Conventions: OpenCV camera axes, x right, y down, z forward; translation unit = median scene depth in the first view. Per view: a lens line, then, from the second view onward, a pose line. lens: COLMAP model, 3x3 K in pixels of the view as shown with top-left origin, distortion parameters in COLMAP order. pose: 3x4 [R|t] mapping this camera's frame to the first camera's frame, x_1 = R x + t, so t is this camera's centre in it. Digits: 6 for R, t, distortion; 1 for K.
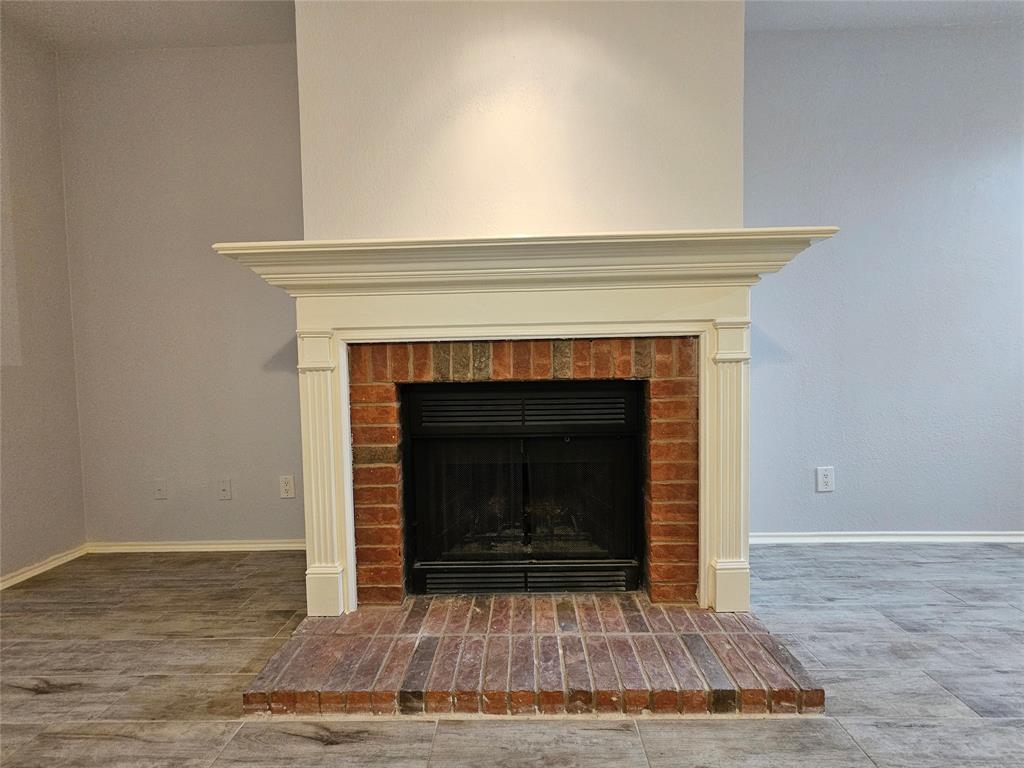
lens RADIAL K [[418.0, 0, 517.6], [0, 418.0, 381.5], [0, 0, 1]] dist [-0.002008, 0.001090]
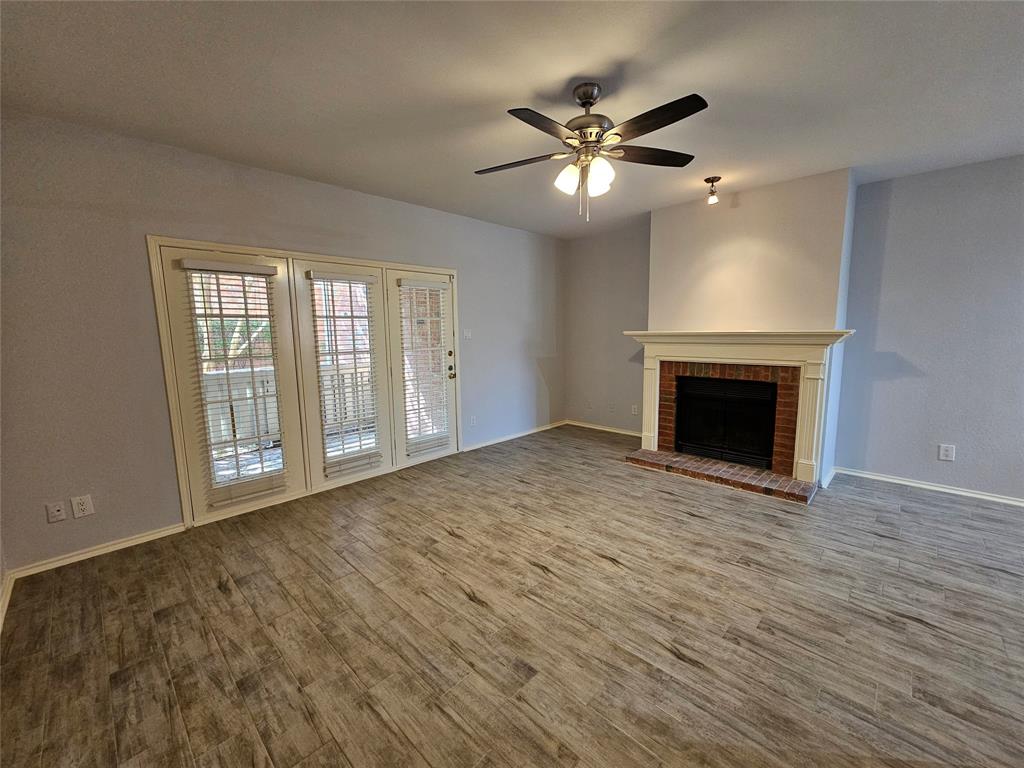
lens RADIAL K [[418.0, 0, 517.6], [0, 418.0, 381.5], [0, 0, 1]] dist [-0.002008, 0.001090]
pose [[0.733540, 0.094718, -0.673014, 0.845754], [-0.028330, 0.993642, 0.108964, -0.237491], [0.679055, -0.060863, 0.731560, -1.829733]]
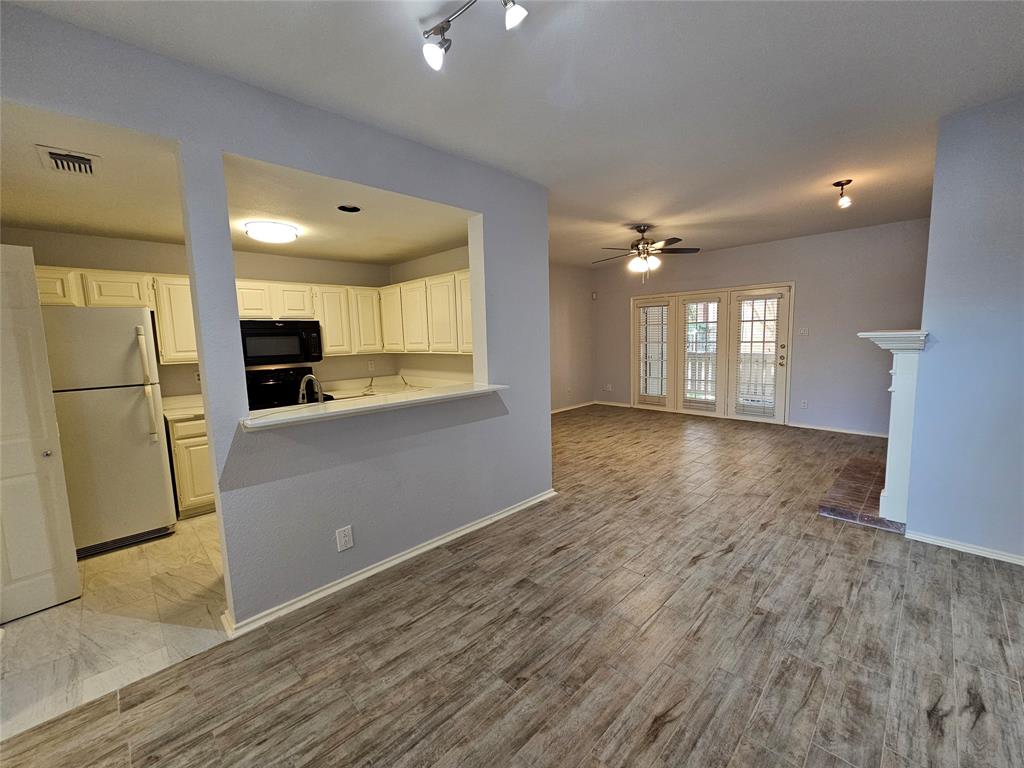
lens RADIAL K [[416.8, 0, 517.5], [0, 416.8, 381.5], [0, 0, 1]] dist [-0.000815, 0.000947]
pose [[-0.697754, 0.117433, -0.706646, 3.003807], [0.011305, 0.988153, 0.153052, -0.397878], [0.716248, 0.098804, -0.690816, 1.045462]]
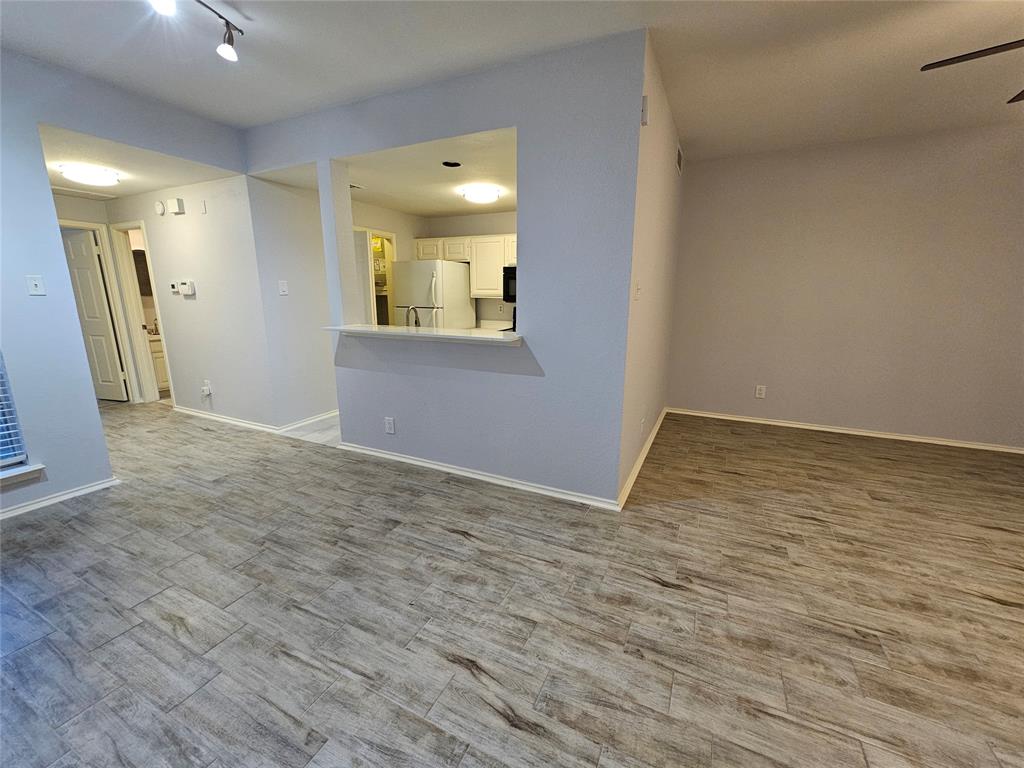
lens RADIAL K [[416.8, 0, 517.5], [0, 416.8, 381.5], [0, 0, 1]] dist [-0.000815, 0.000947]
pose [[-0.907953, -0.075246, 0.412261, 0.889422], [0.028739, 0.970252, 0.240385, -0.306720], [-0.418085, 0.230106, -0.878781, 1.137204]]
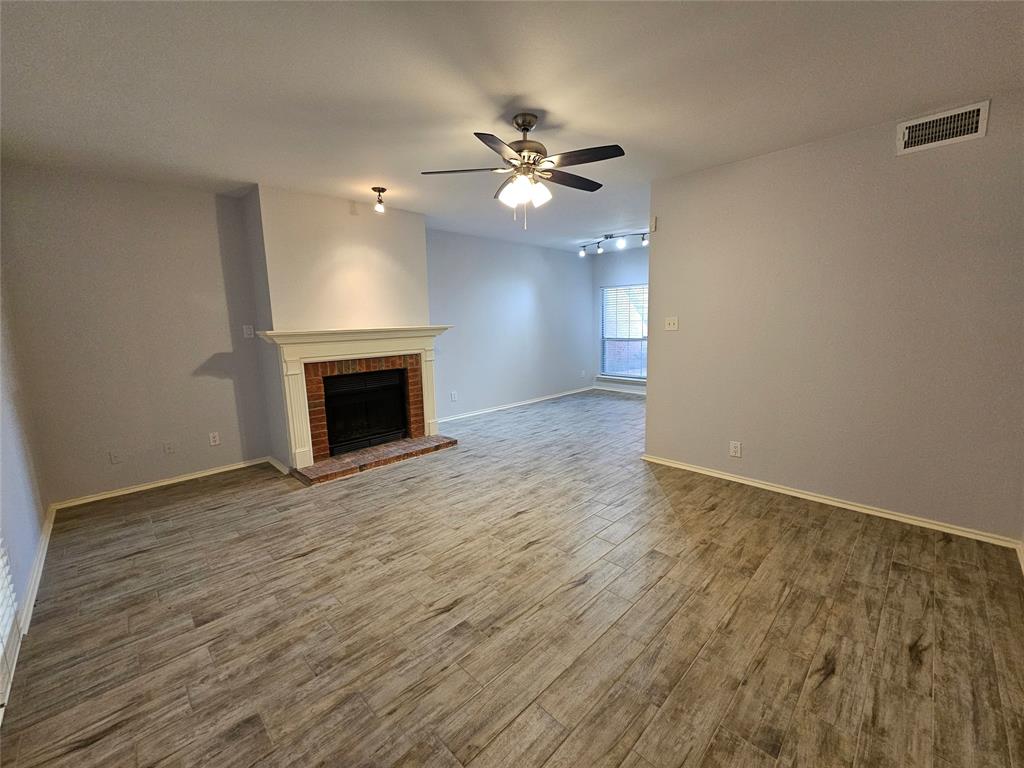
lens RADIAL K [[418.0, 0, 517.6], [0, 418.0, 381.5], [0, 0, 1]] dist [-0.002008, 0.001090]
pose [[0.696500, -0.102270, 0.710231, -1.332089], [0.038299, 0.993679, 0.105527, -0.201542], [-0.716534, -0.046298, 0.696014, -1.757998]]
